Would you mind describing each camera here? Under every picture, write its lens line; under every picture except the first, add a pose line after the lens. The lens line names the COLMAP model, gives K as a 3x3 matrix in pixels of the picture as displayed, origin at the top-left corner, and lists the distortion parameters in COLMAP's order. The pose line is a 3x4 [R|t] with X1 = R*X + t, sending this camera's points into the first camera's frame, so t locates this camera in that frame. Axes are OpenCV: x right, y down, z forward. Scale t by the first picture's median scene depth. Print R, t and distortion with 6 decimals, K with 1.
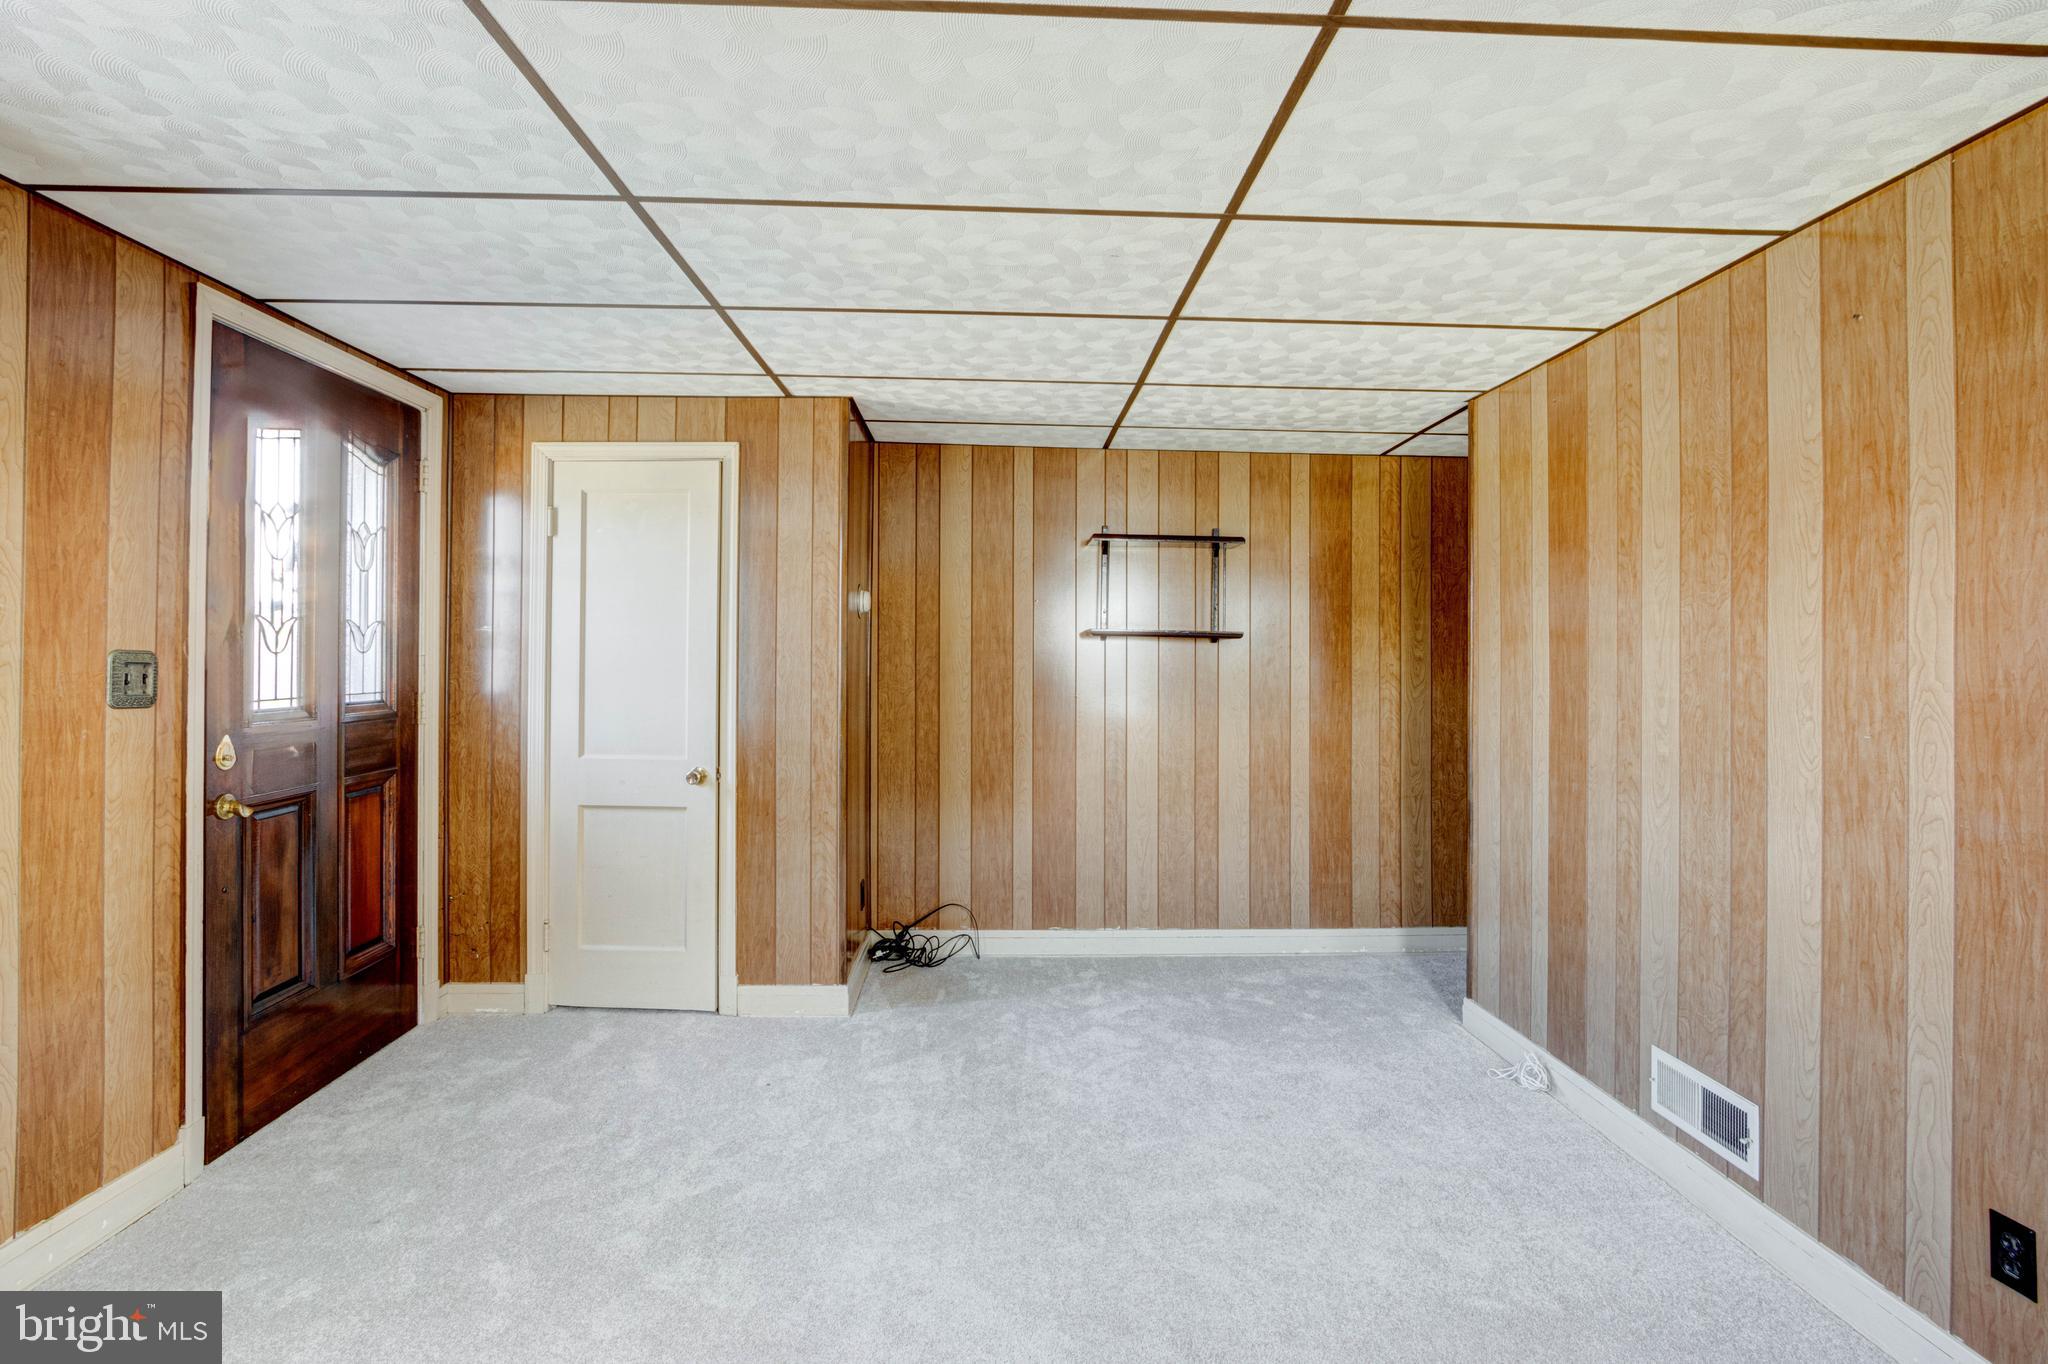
lens RADIAL K [[945.5, 0, 1022.6], [0, 945.5, 660.8], [0, 0, 1]] dist [-0.021583, 0.004245]
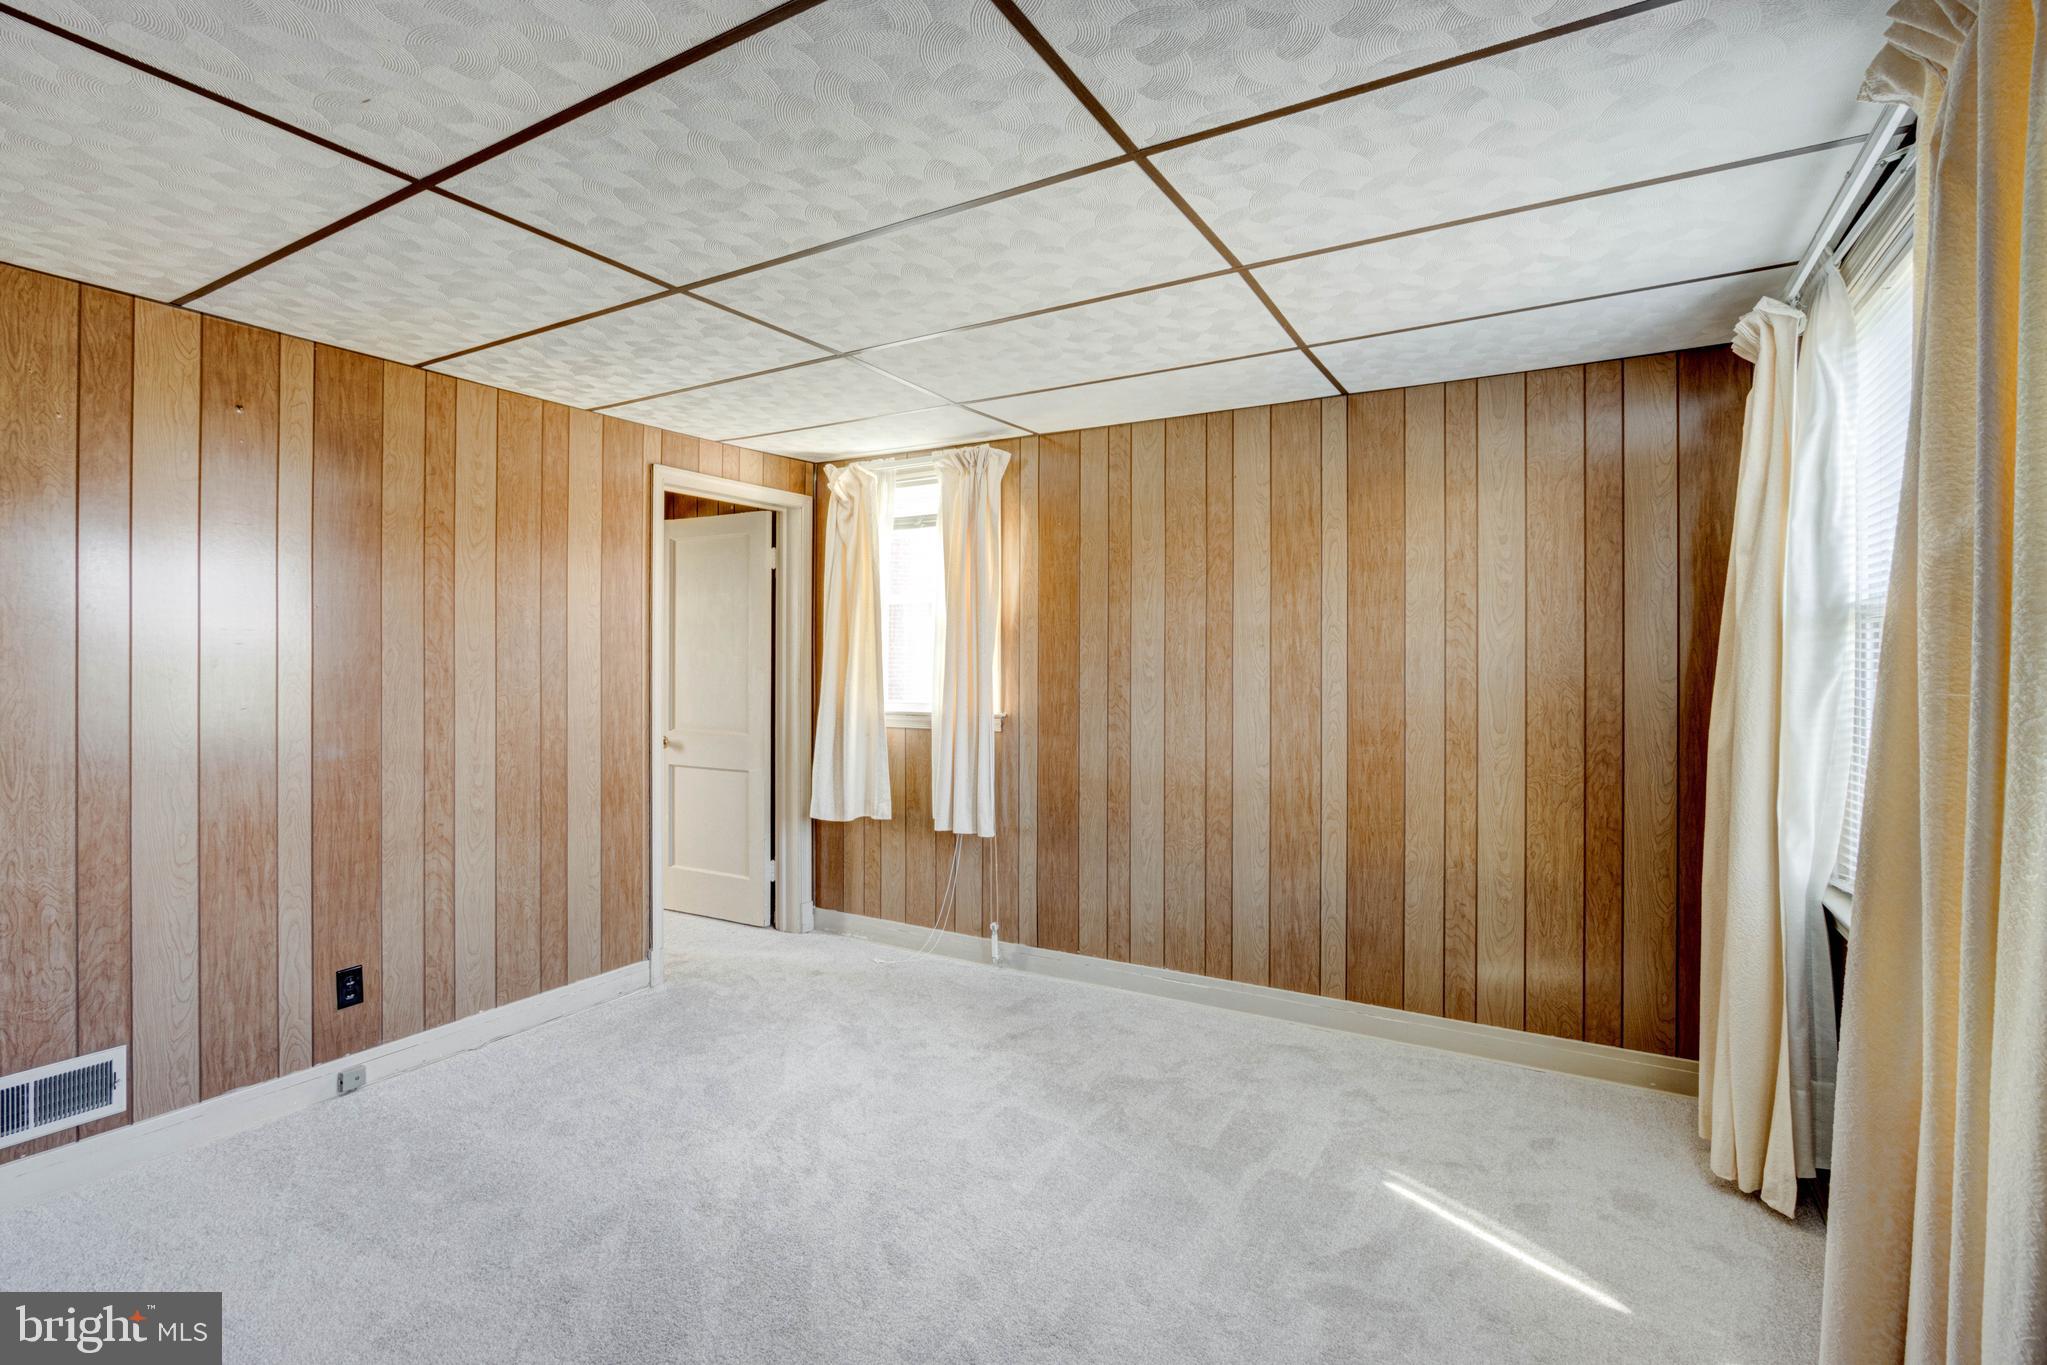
lens RADIAL K [[945.1, 0, 1021.8], [0, 945.1, 677.1], [0, 0, 1]] dist [-0.021583, 0.004245]
pose [[-0.851057, -0.012721, 0.524919, -0.920803], [-0.006409, 0.999884, 0.013840, 0.006853], [-0.525034, 0.008414, -0.851040, 1.738536]]
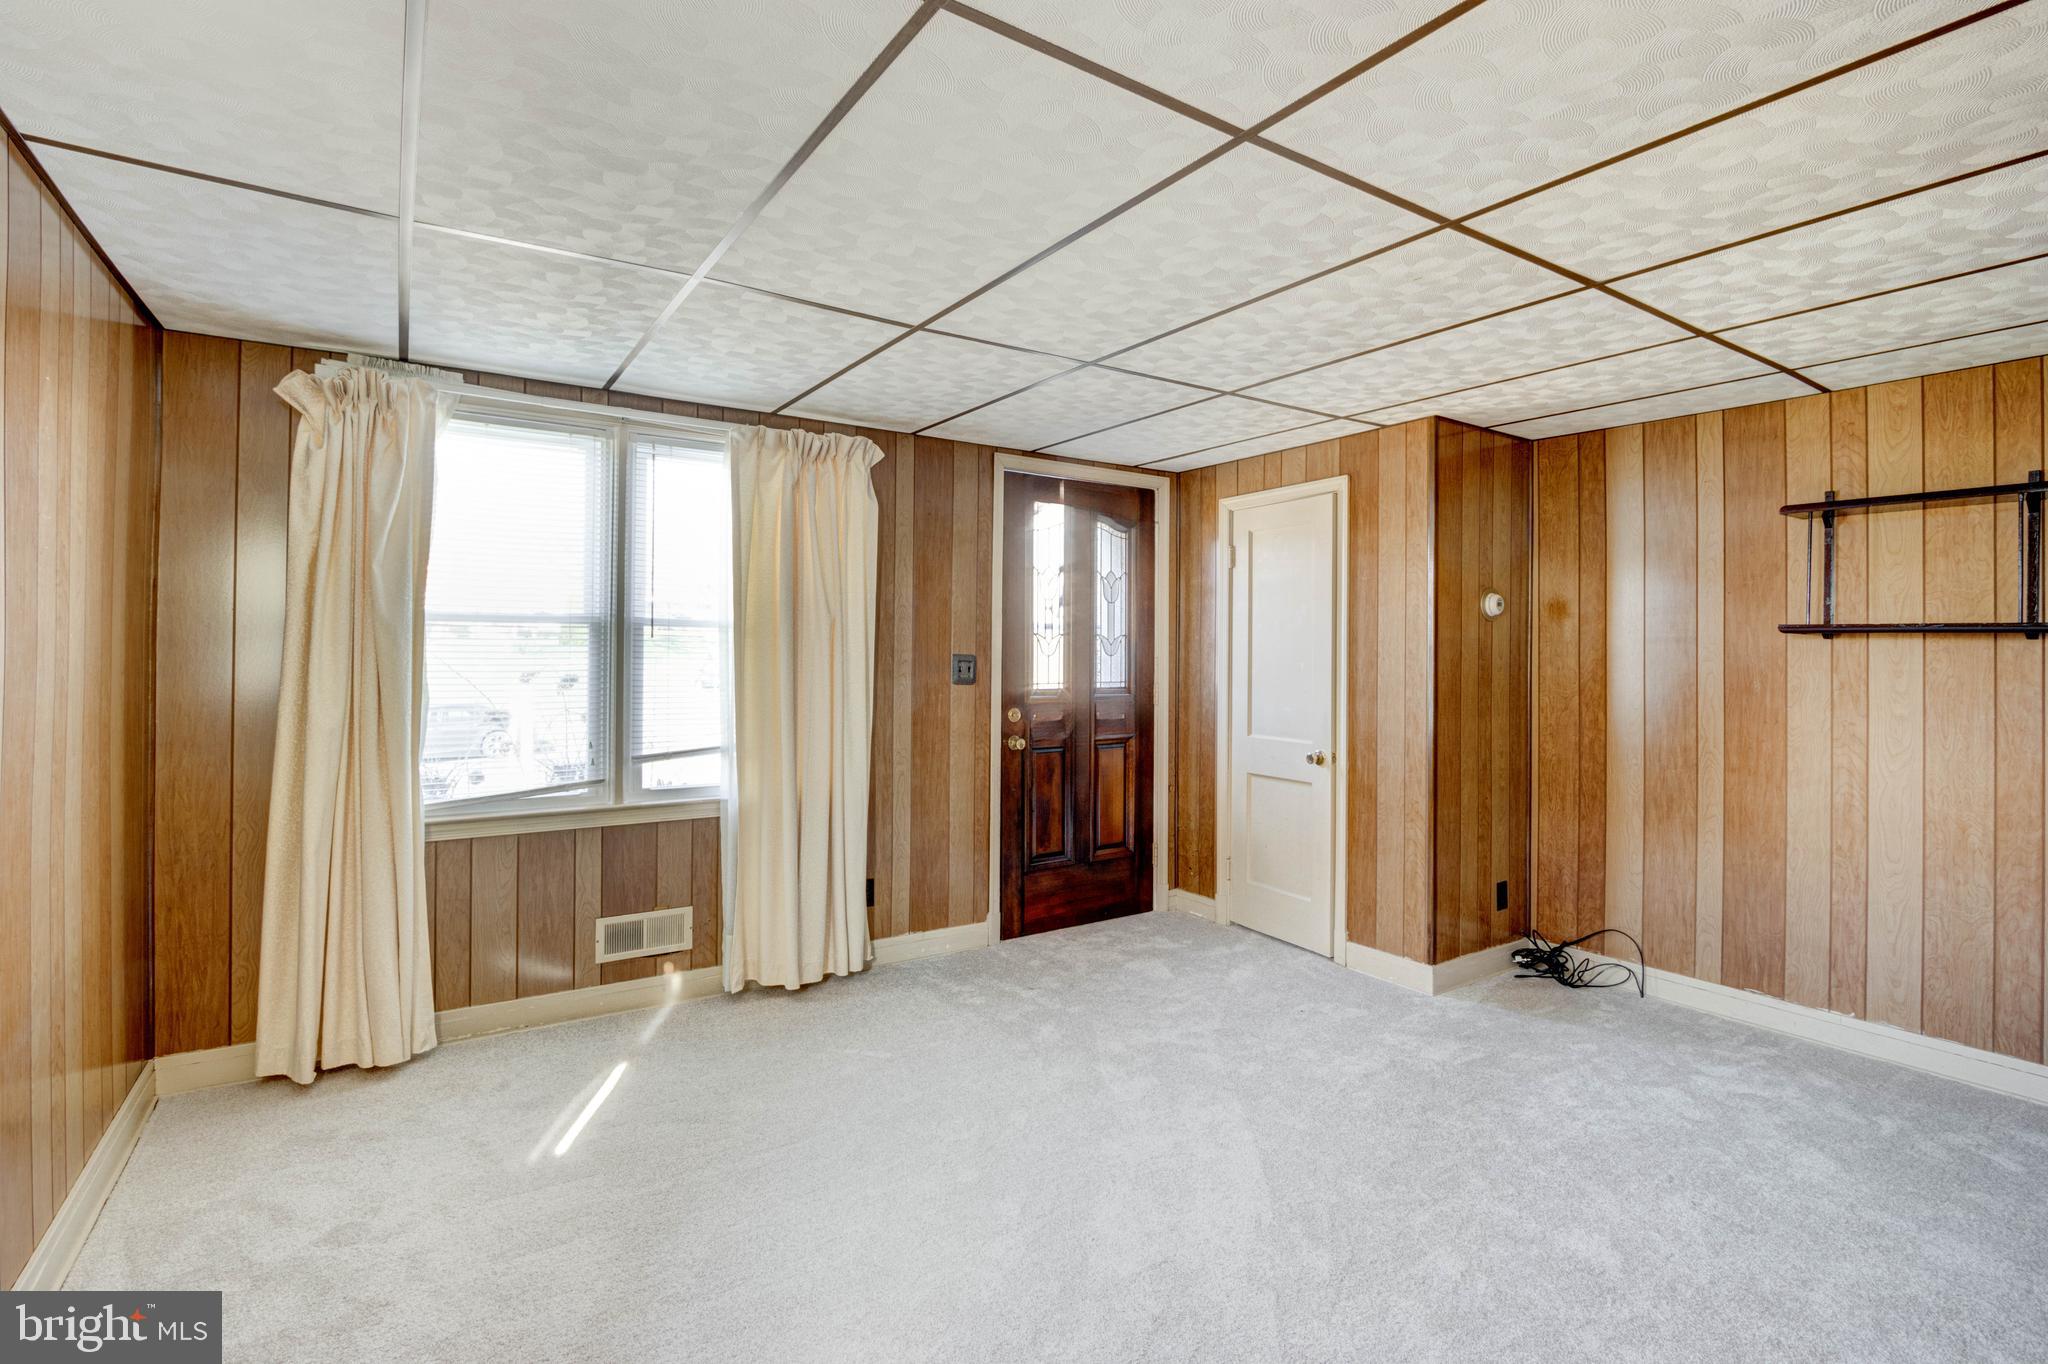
lens RADIAL K [[945.5, 0, 1022.5], [0, 945.5, 663.0], [0, 0, 1]] dist [-0.021583, 0.004245]
pose [[0.533416, 0.004295, -0.845842, 0.470078], [-0.006075, 0.999981, 0.001247, 0.002023], [0.845831, 0.004473, 0.533432, 0.037957]]
